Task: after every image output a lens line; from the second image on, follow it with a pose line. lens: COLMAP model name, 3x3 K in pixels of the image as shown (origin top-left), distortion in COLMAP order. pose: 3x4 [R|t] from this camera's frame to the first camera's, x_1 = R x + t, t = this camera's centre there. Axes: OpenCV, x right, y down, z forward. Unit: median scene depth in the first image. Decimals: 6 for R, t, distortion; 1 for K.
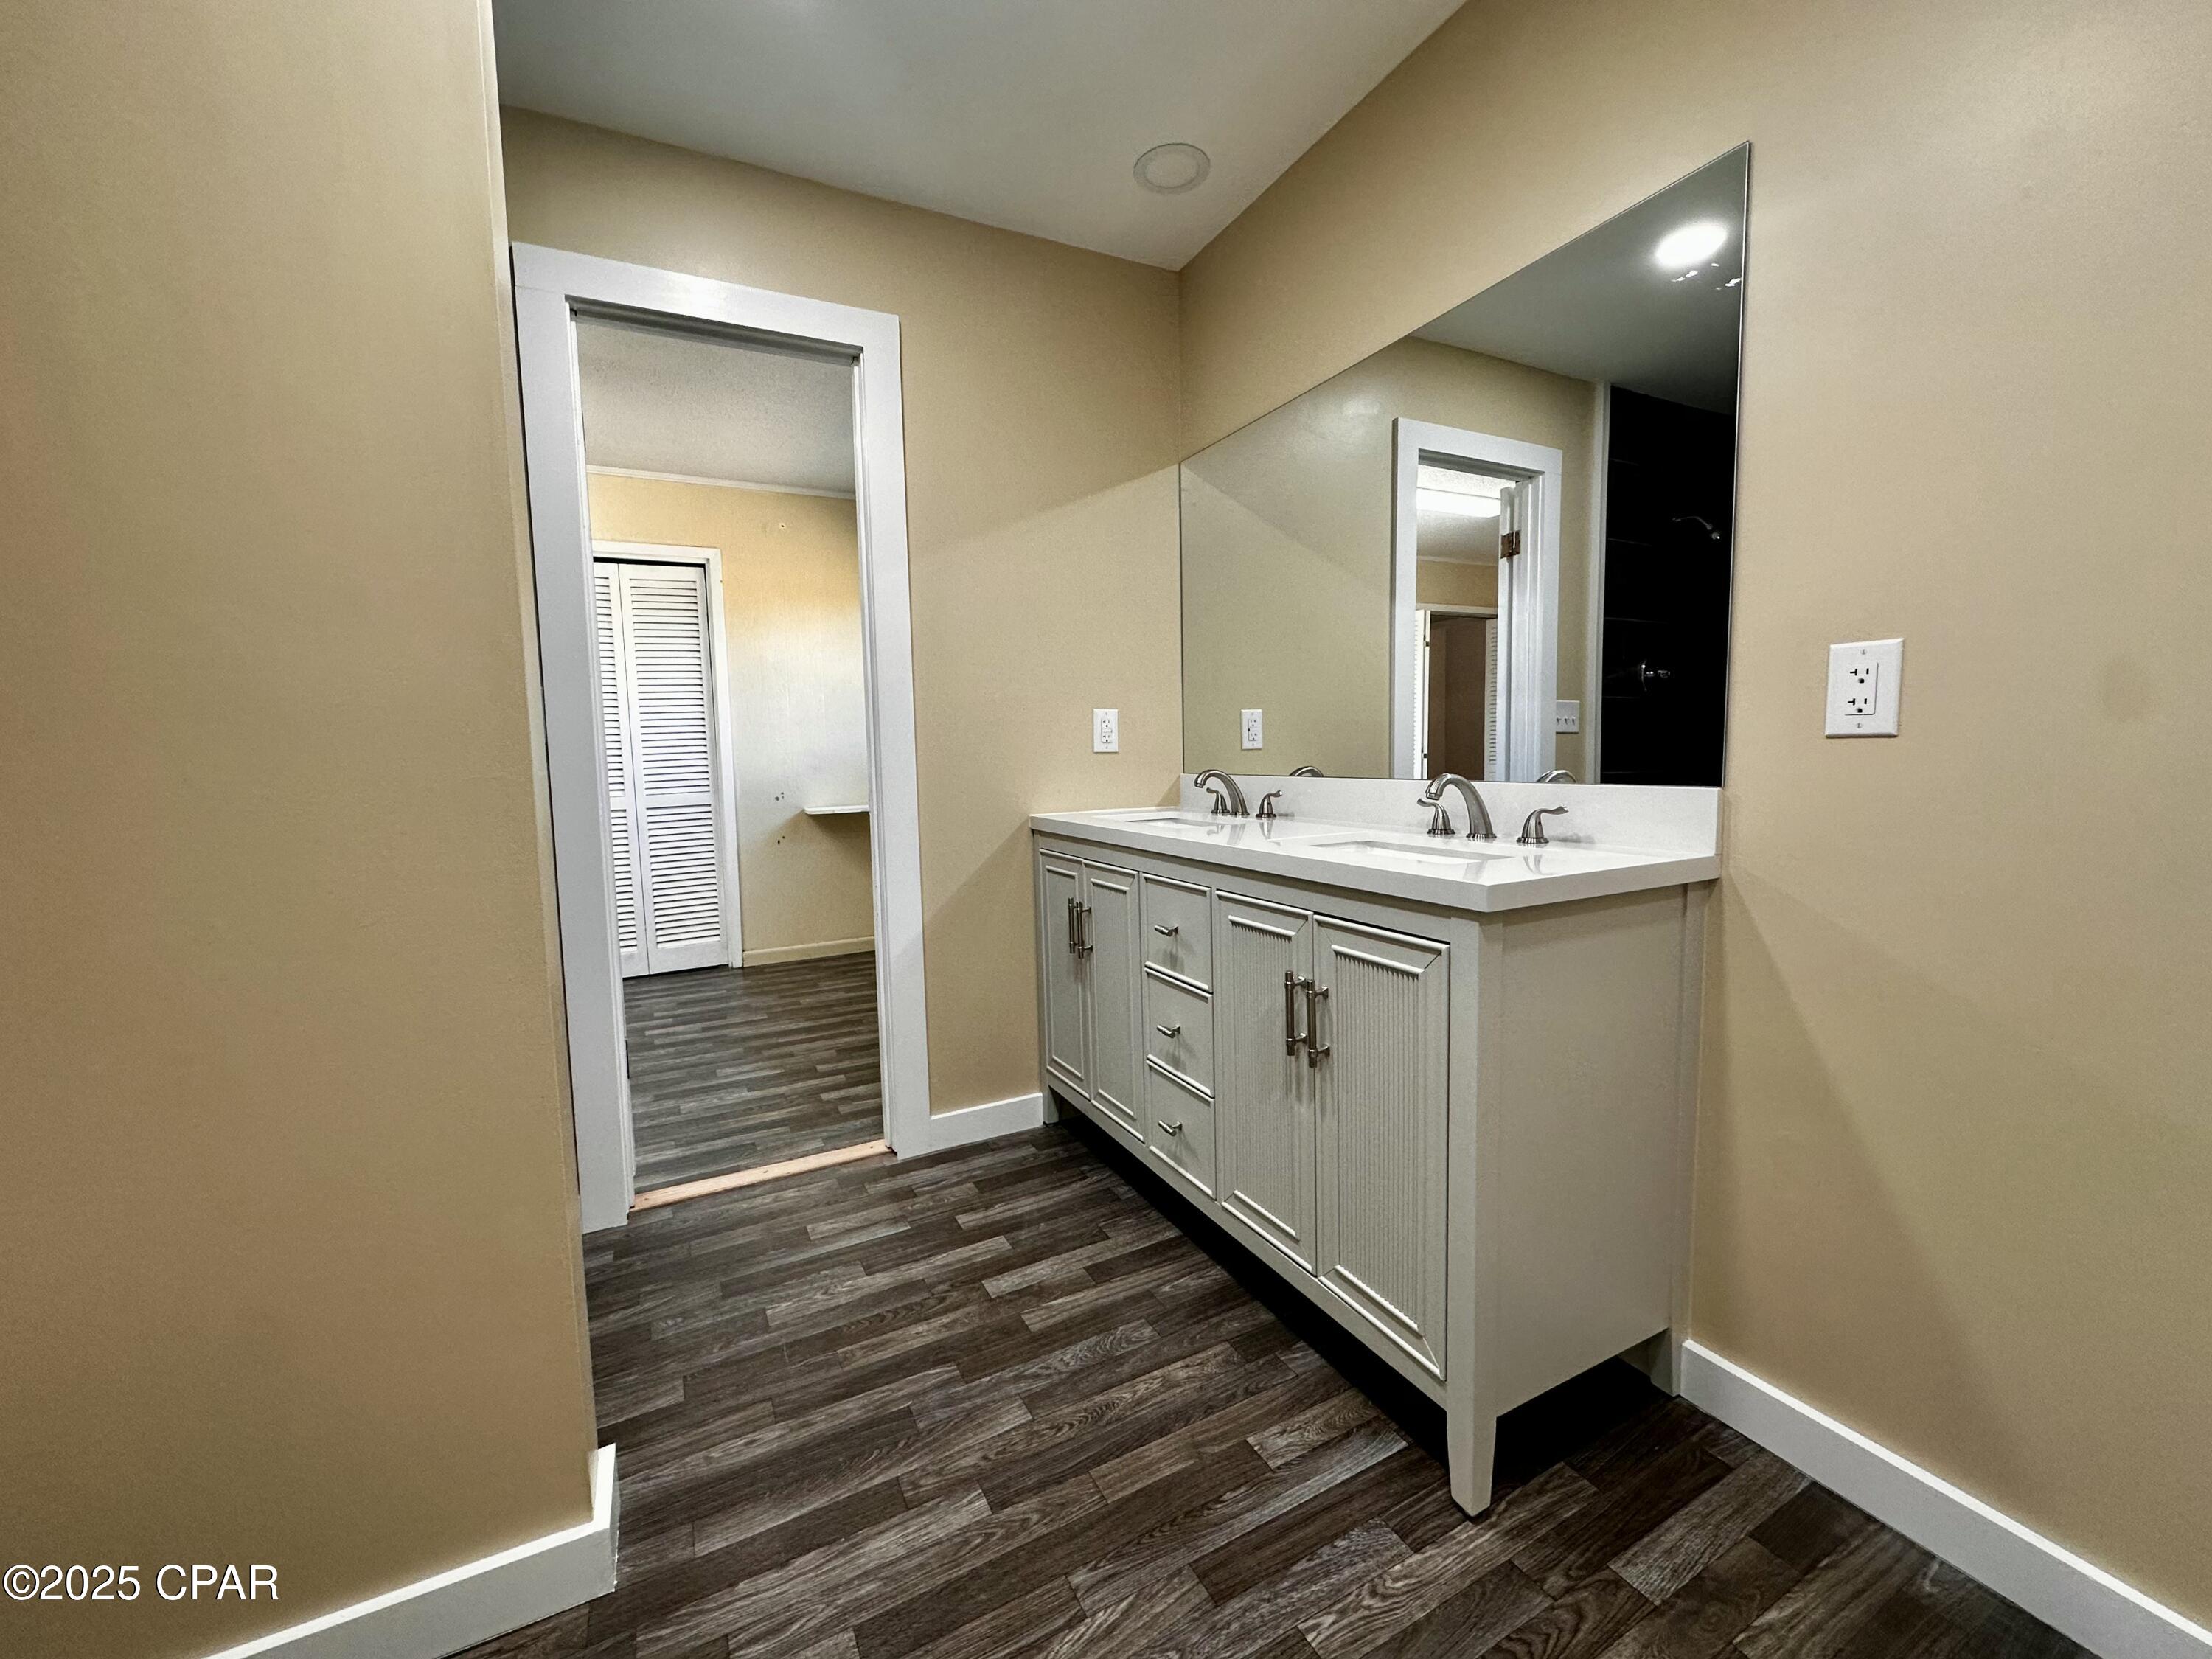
lens RADIAL K [[883.6, 0, 1105.1], [0, 883.6, 817.2], [0, 0, 1]] dist [-0.001635, 0.000189]
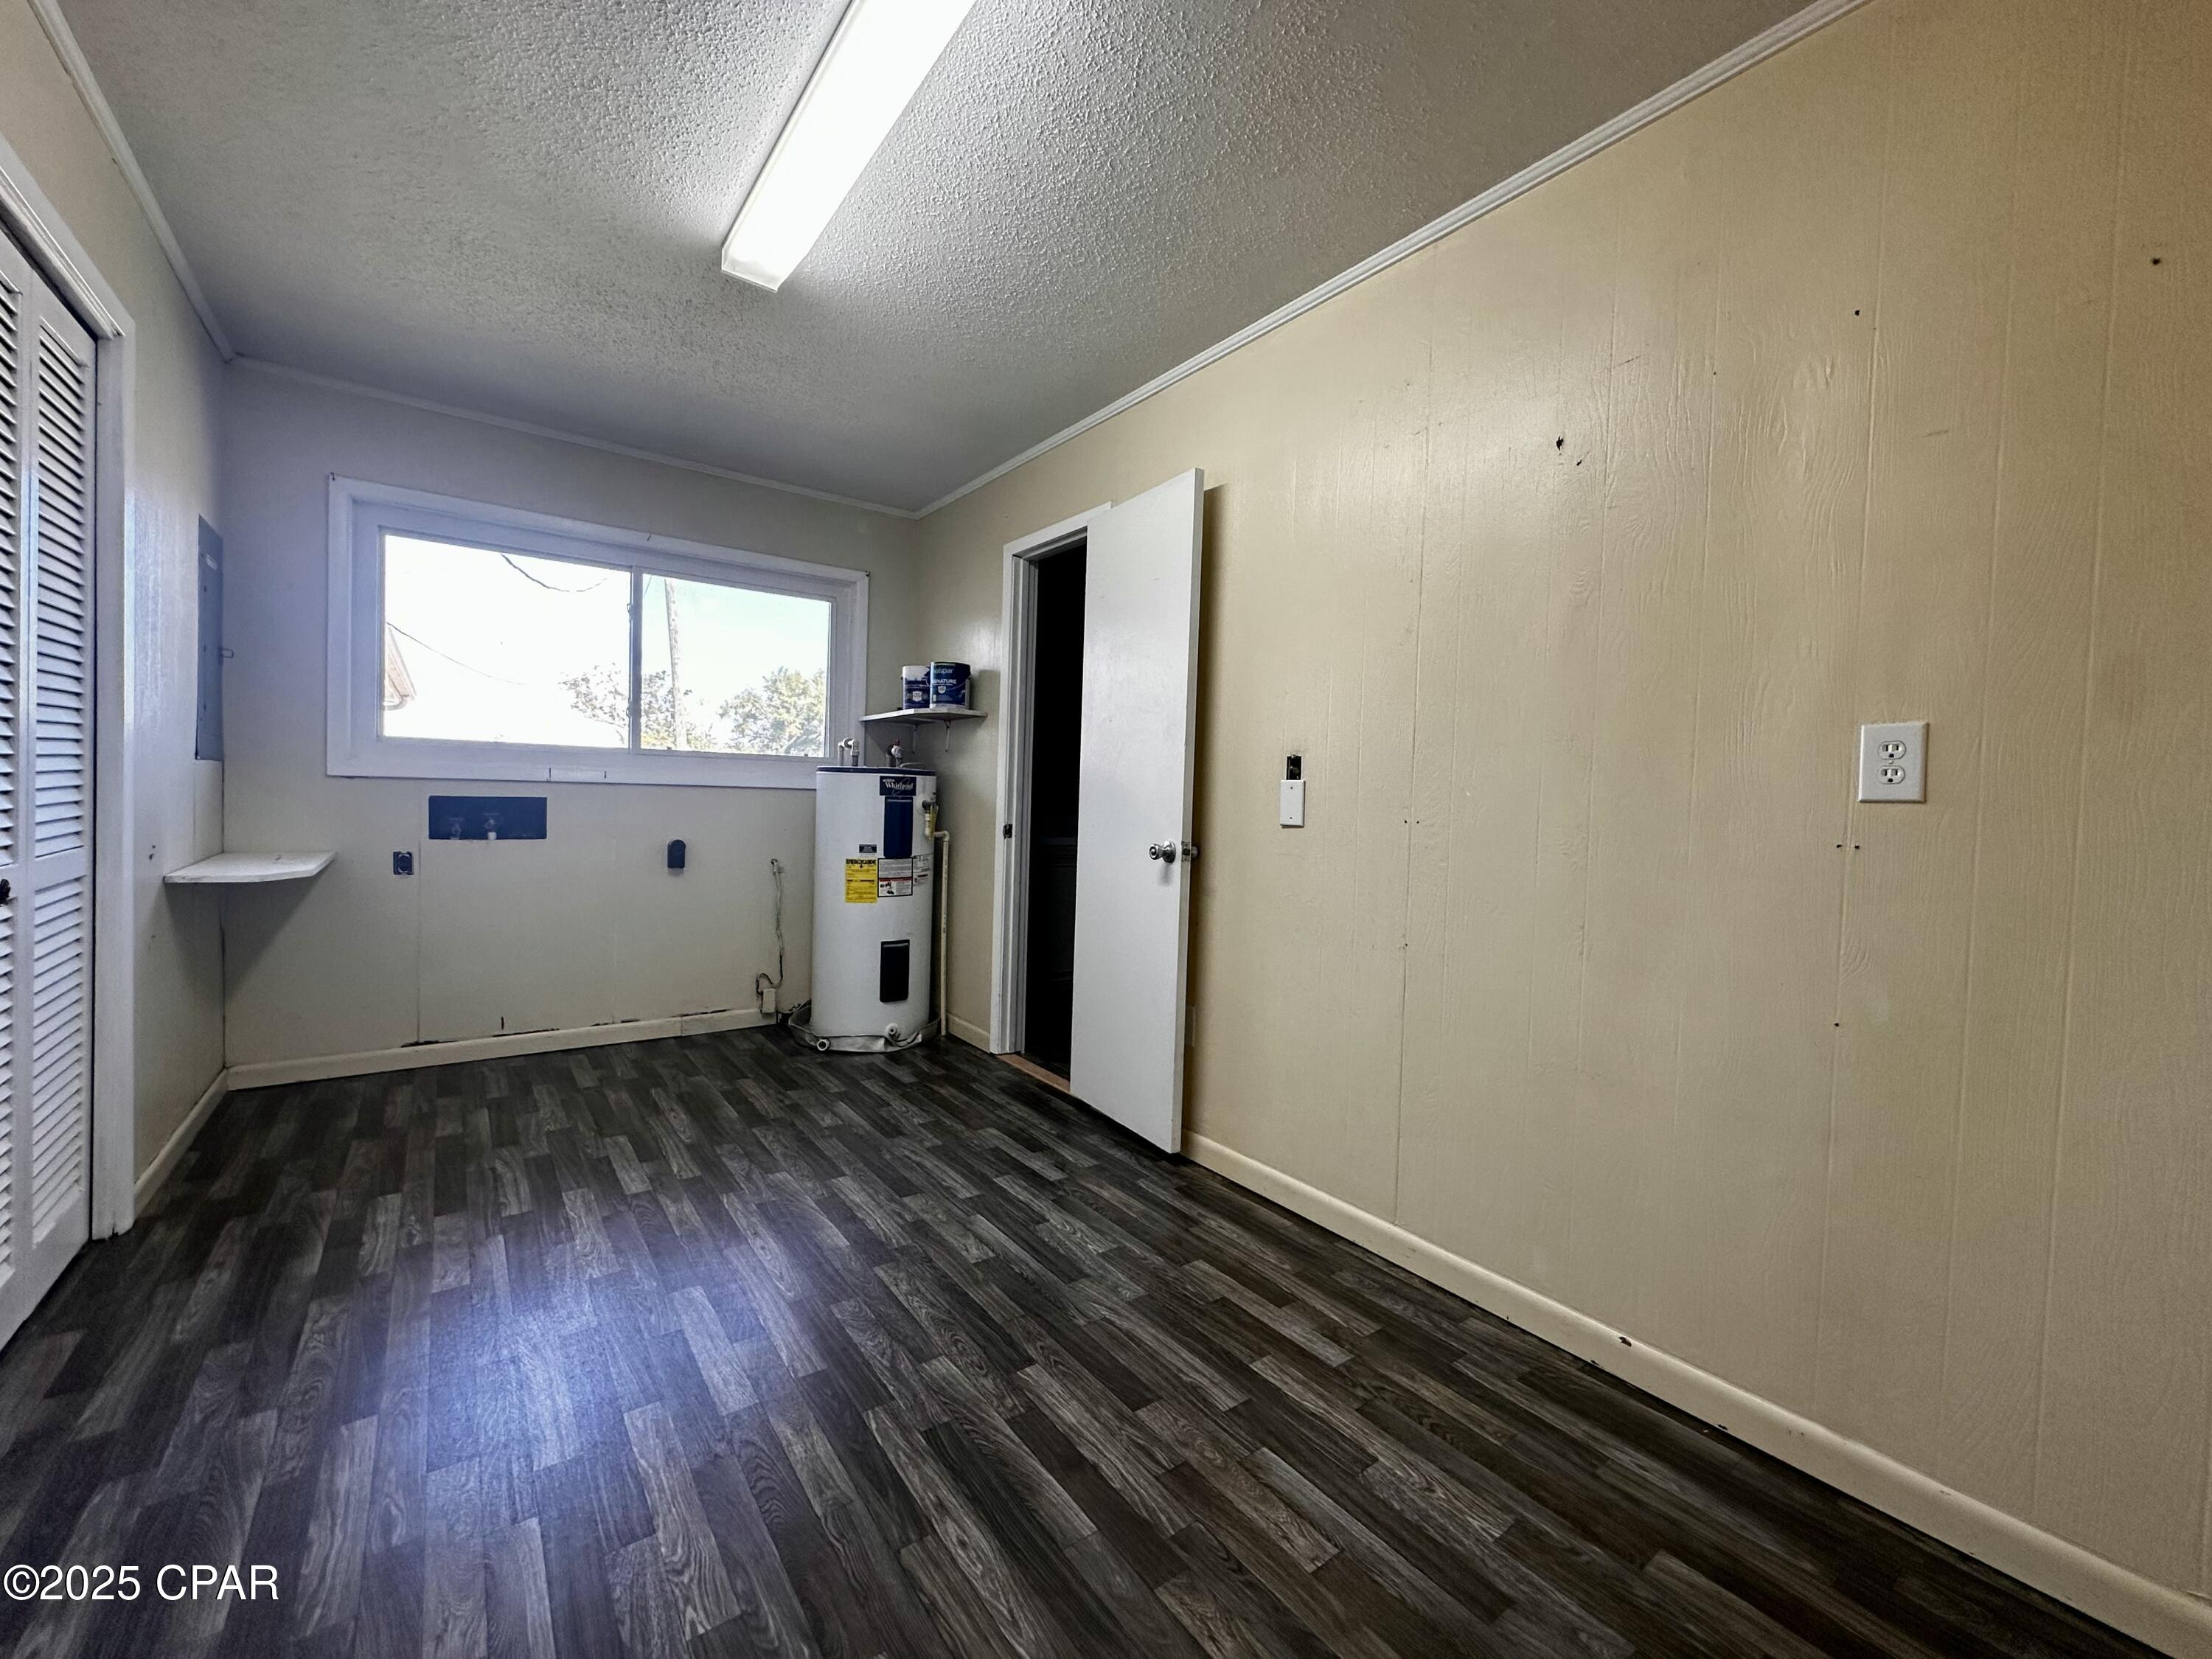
lens RADIAL K [[883.6, 0, 1094.5], [0, 883.6, 835.9], [0, 0, 1]] dist [-0.001635, 0.000189]
pose [[-0.147061, -0.010941, 0.989067, -1.143105], [0.047676, 0.998698, 0.018136, -0.029571], [-0.987978, 0.049822, -0.146348, 0.834127]]
